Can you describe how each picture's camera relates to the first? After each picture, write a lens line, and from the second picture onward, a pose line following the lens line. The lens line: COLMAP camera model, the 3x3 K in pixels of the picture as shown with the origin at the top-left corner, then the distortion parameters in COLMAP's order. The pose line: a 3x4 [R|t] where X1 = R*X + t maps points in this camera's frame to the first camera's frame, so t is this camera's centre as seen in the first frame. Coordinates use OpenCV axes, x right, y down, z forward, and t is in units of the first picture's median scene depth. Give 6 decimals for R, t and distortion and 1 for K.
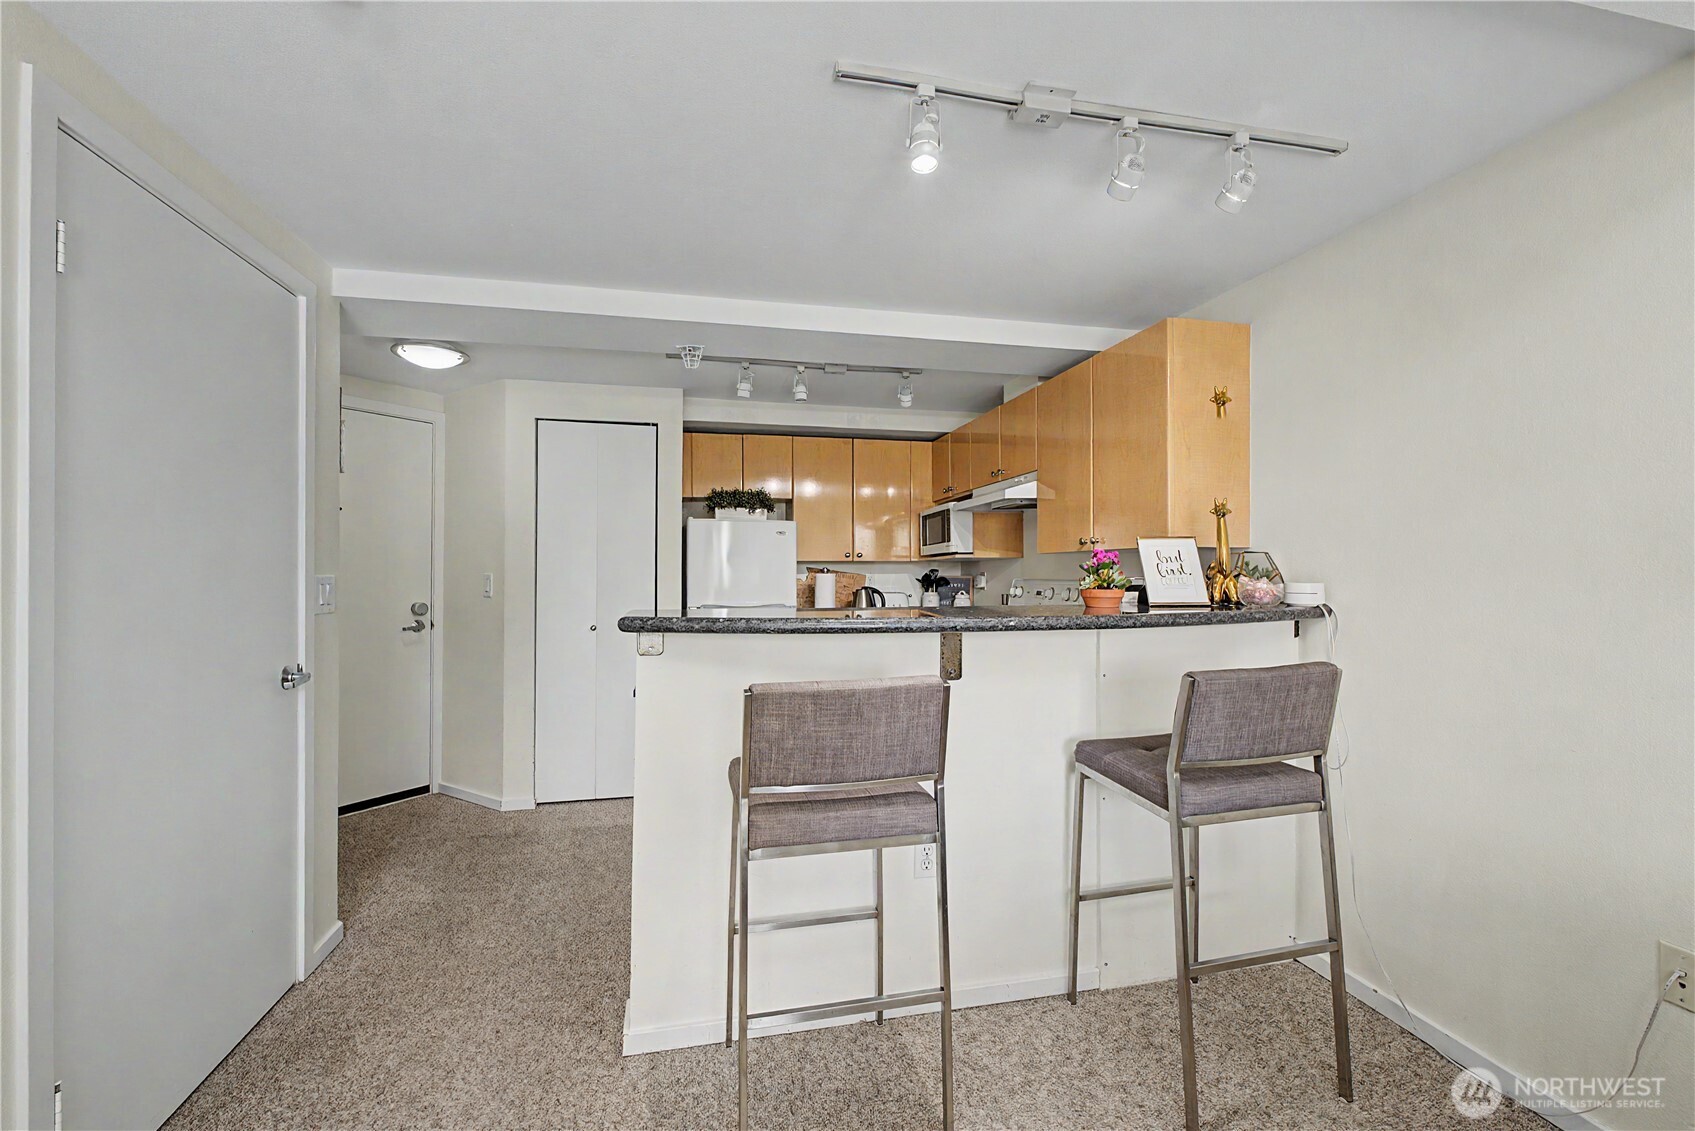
lens RADIAL K [[720.9, 0, 844.4], [0, 720.9, 569.6], [0, 0, 1]] dist [-0.002008, 0.000973]
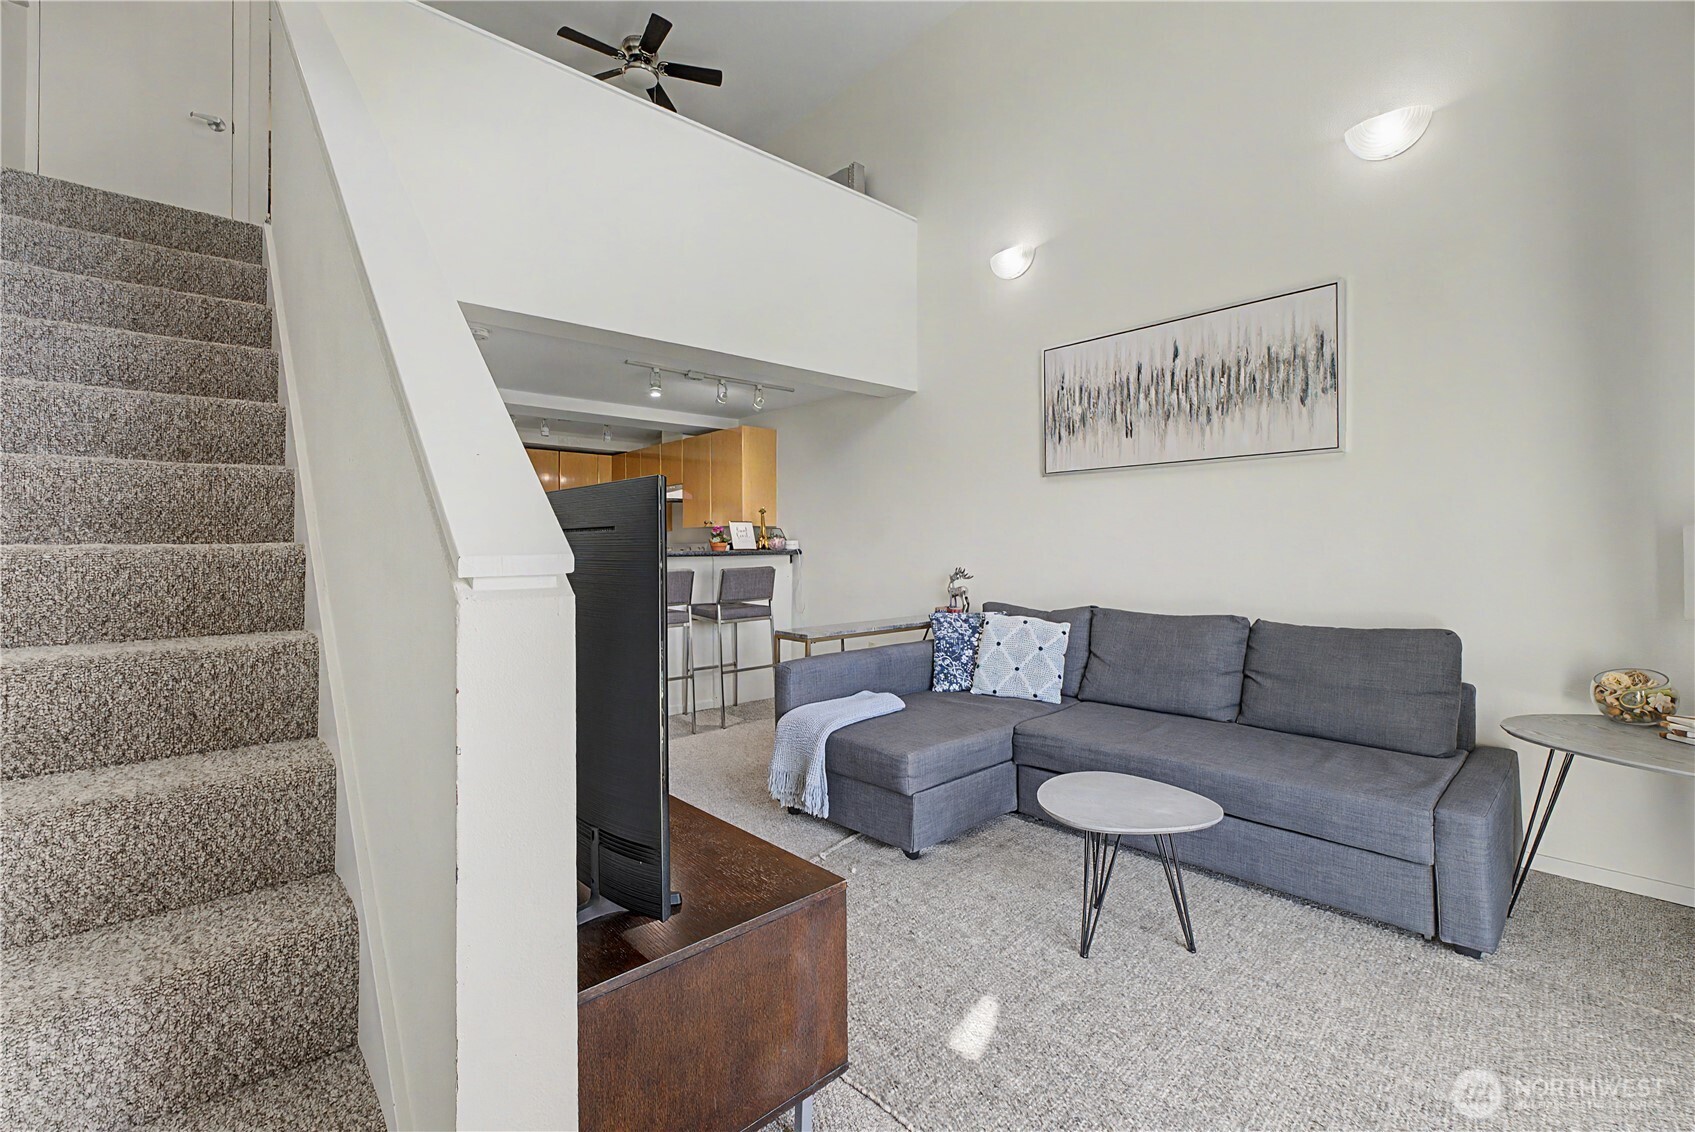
lens RADIAL K [[732.3, 0, 844.0], [0, 732.3, 547.5], [0, 0, 1]] dist [-0.009915, 0.000131]
pose [[0.871813, -0.002582, 0.489832, -0.257077], [0.001225, 0.999994, 0.003091, 0.019496], [-0.489837, -0.002095, 0.871812, -0.739705]]
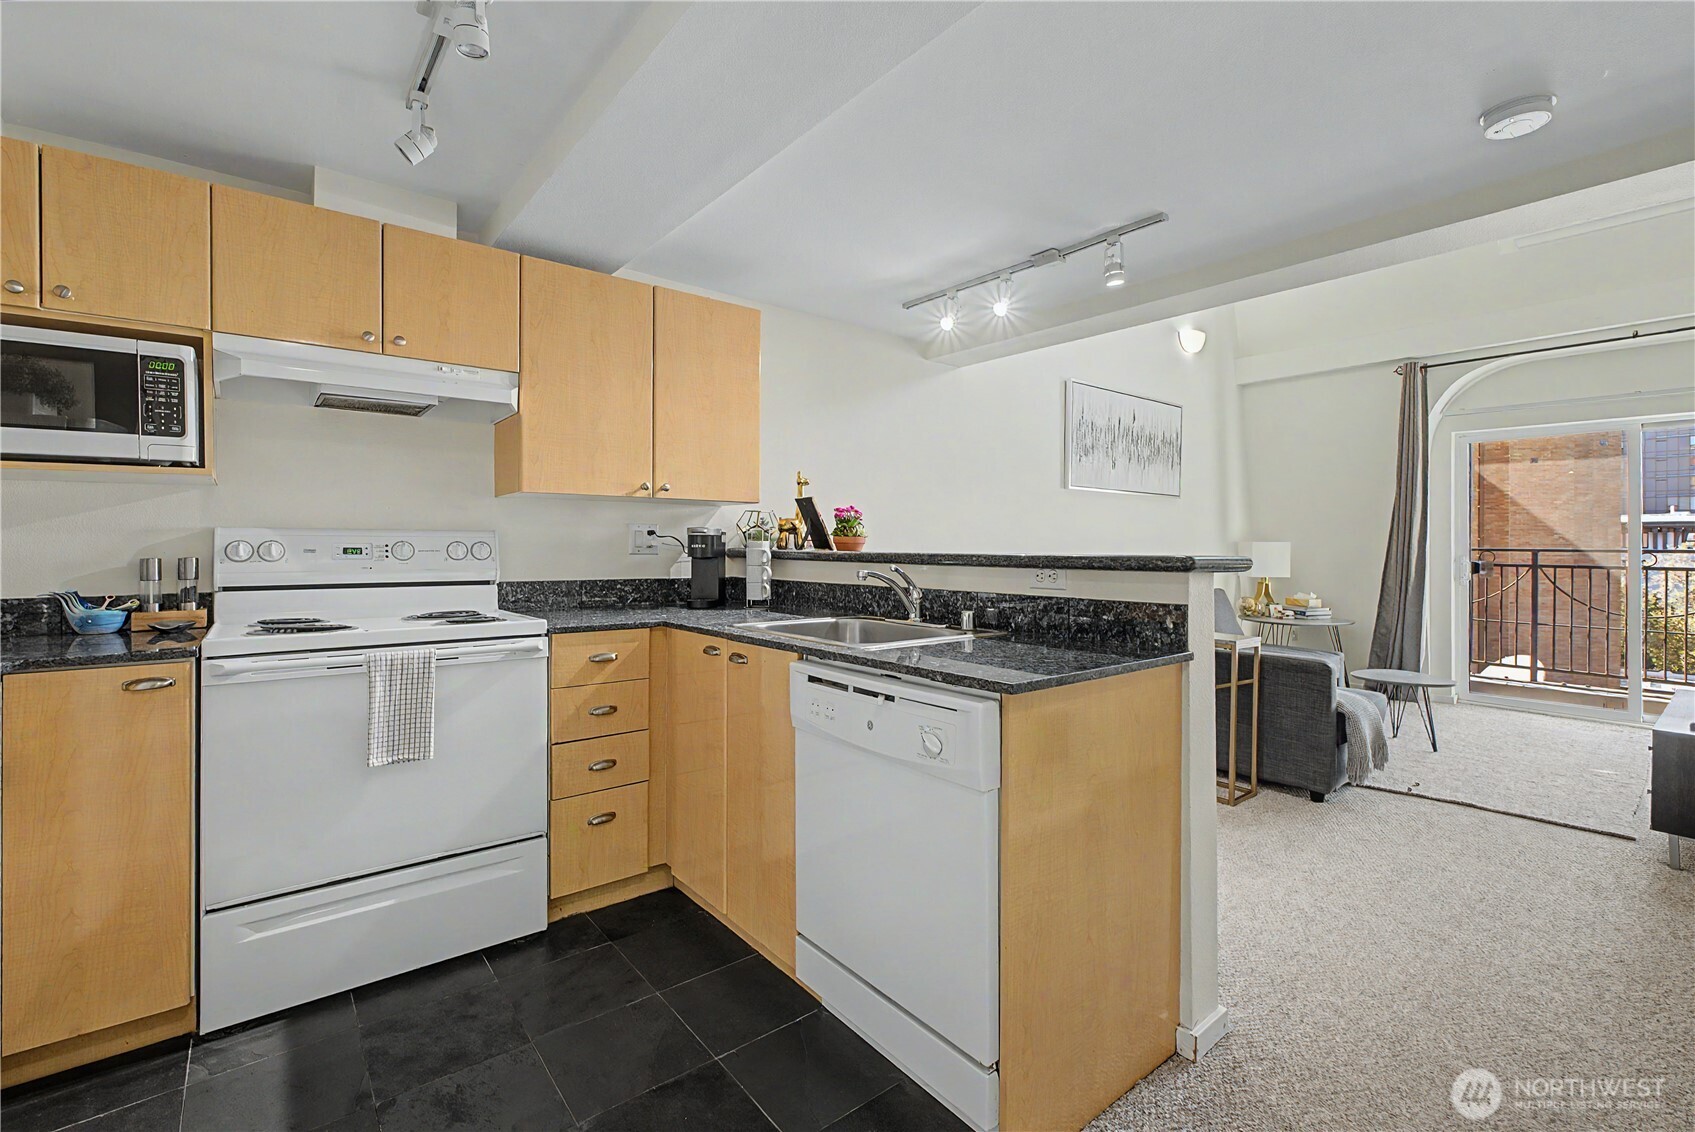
lens RADIAL K [[747.6, 0, 846.8], [0, 747.6, 544.5], [0, 0, 1]] dist [-0.000564, 0.000882]
pose [[-0.439821, -0.003184, 0.898080, -0.451388], [-0.011681, 0.999929, -0.002176, 0.022814], [-0.898010, -0.011448, -0.439827, 0.878595]]
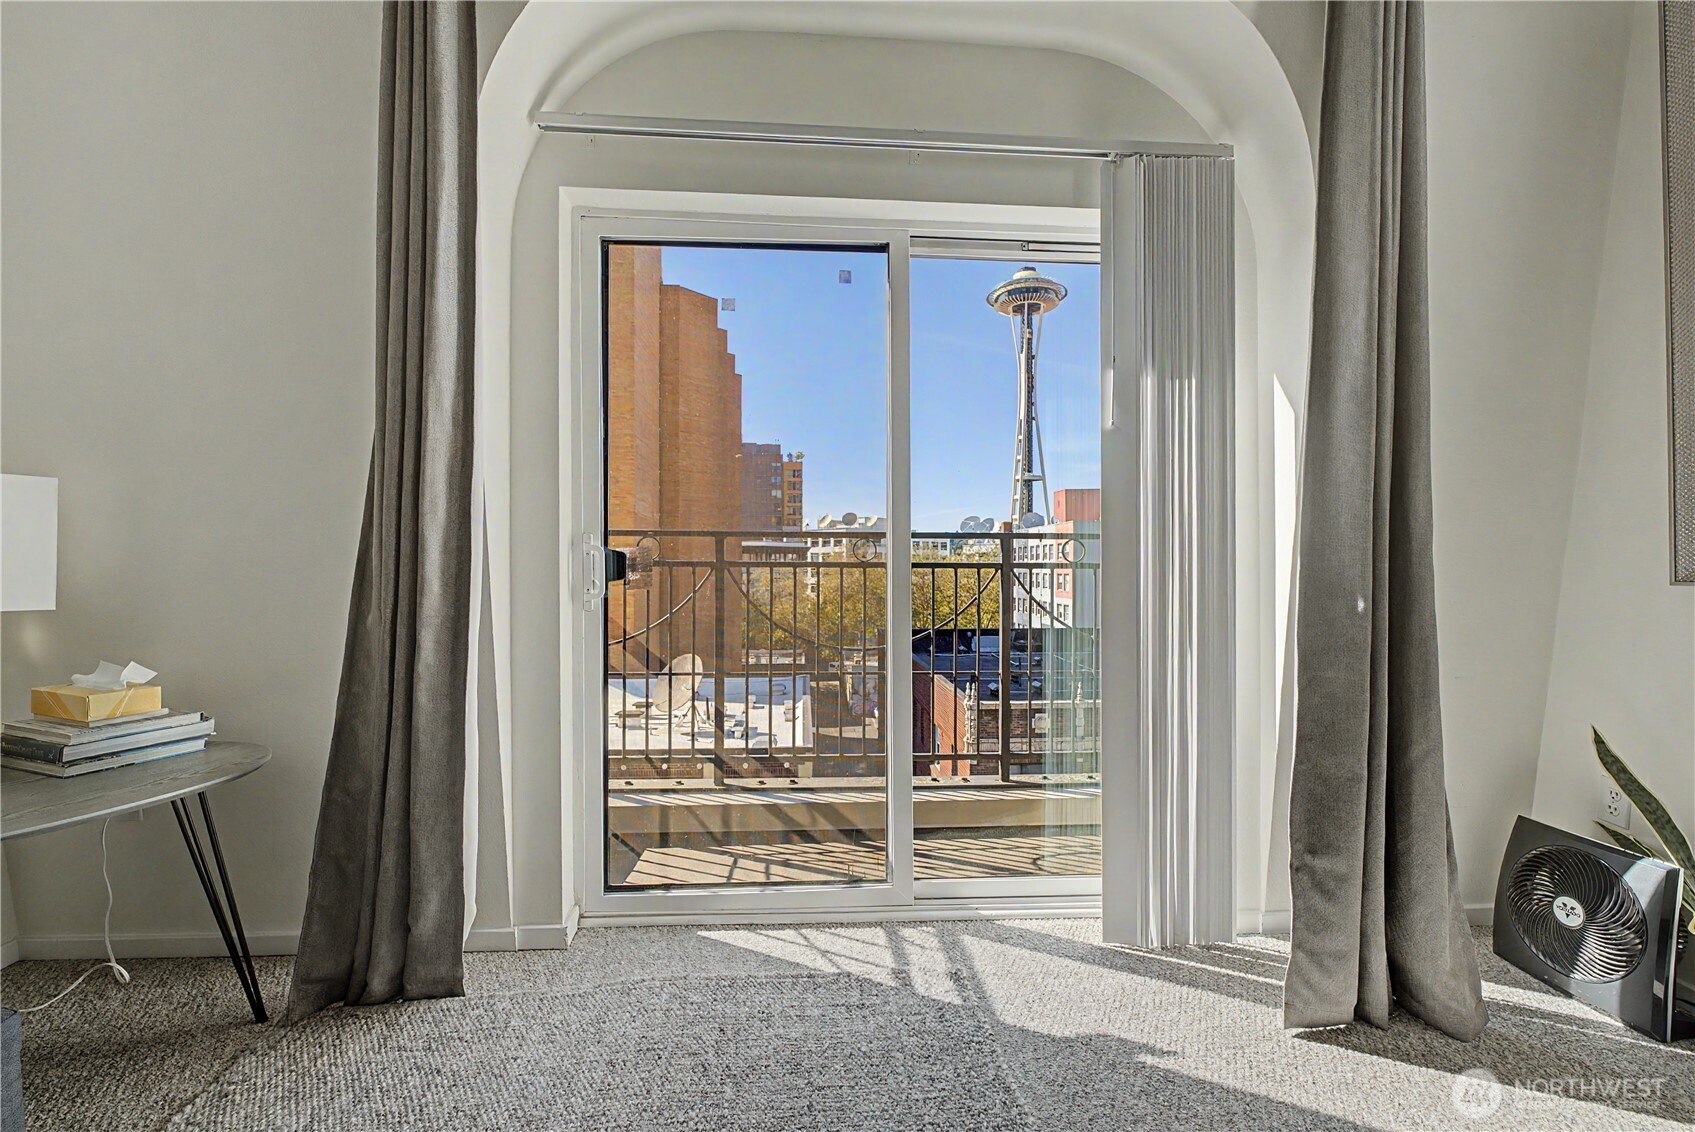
lens RADIAL K [[720.9, 0, 844.4], [0, 720.9, 570.1], [0, 0, 1]] dist [-0.002008, 0.000973]
pose [[-0.986493, 0.000491, 0.163805, 0.046253], [0.000294, 0.999999, -0.001227, 0.055146], [-0.163805, -0.001163, -0.986492, -0.324439]]
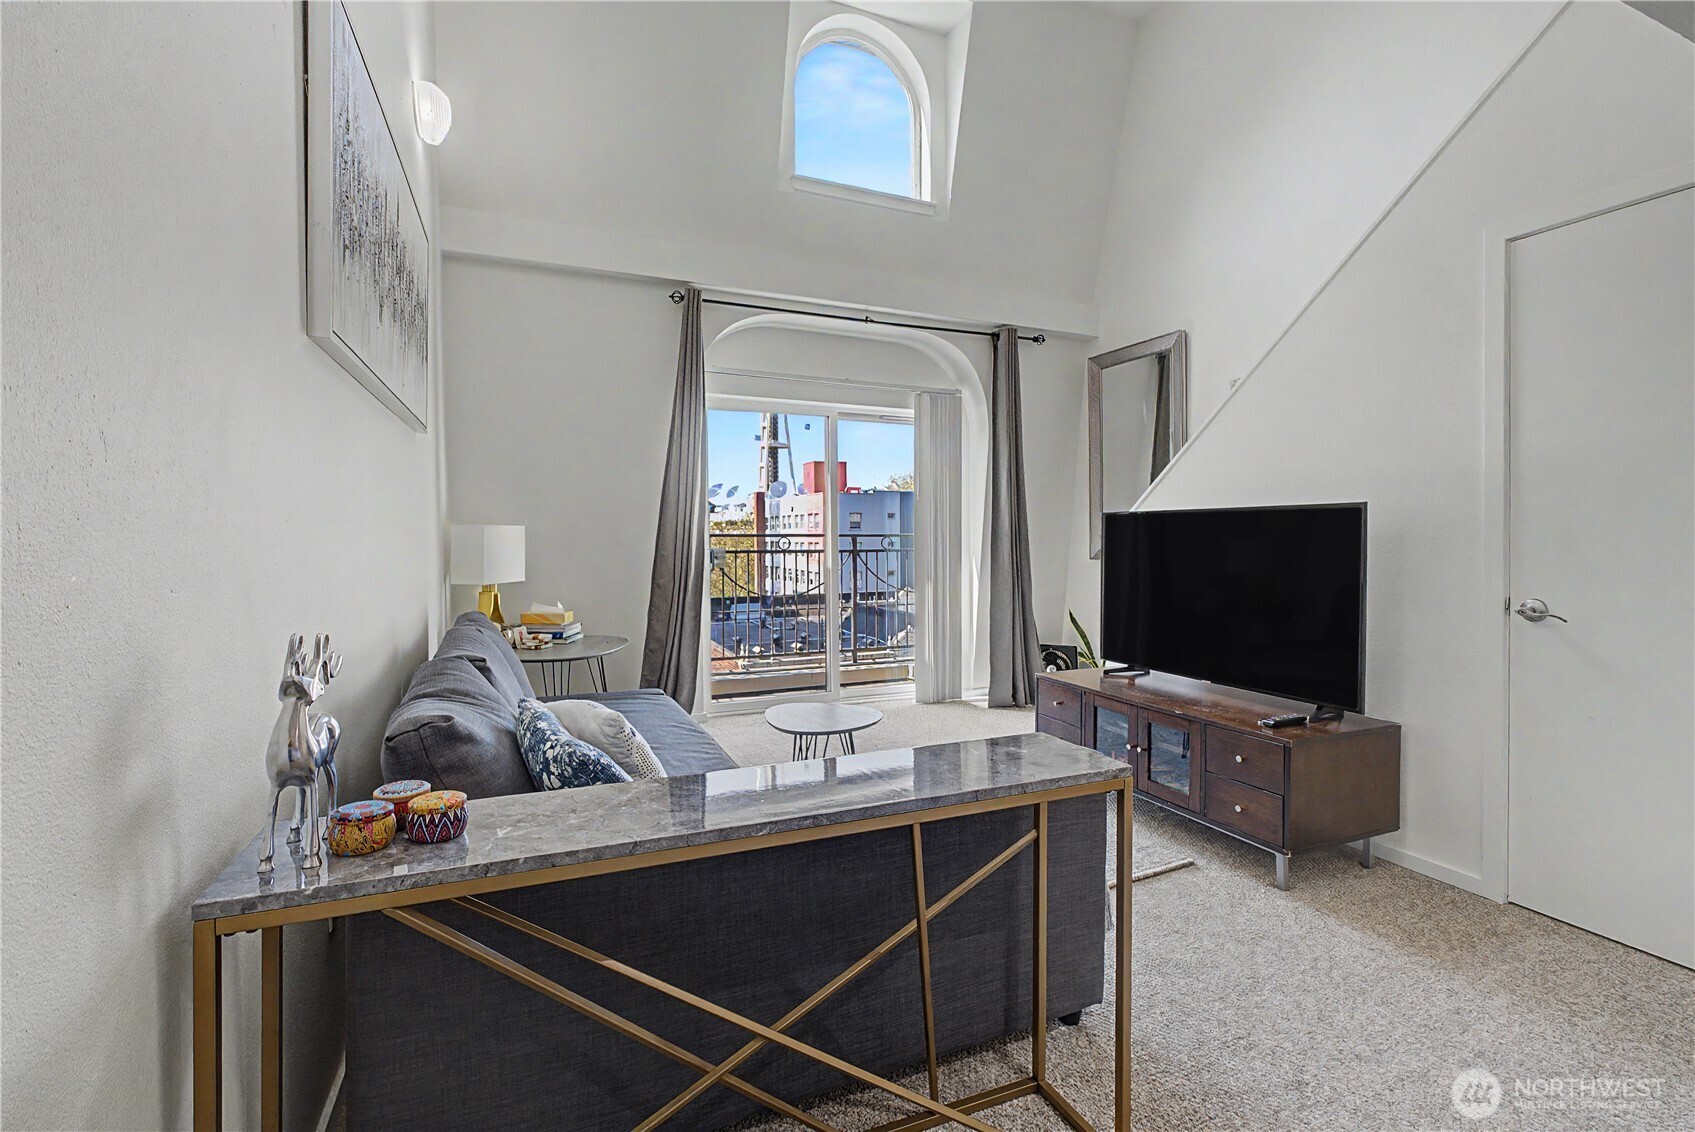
lens RADIAL K [[752.7, 0, 843.9], [0, 752.7, 546.2], [0, 0, 1]] dist [-0.016413, 0.000071]
pose [[-0.983719, 0.004549, -0.179657, 0.308442], [0.002704, 0.999941, 0.010511, 0.021386], [0.179695, 0.009855, -0.983673, 0.417618]]
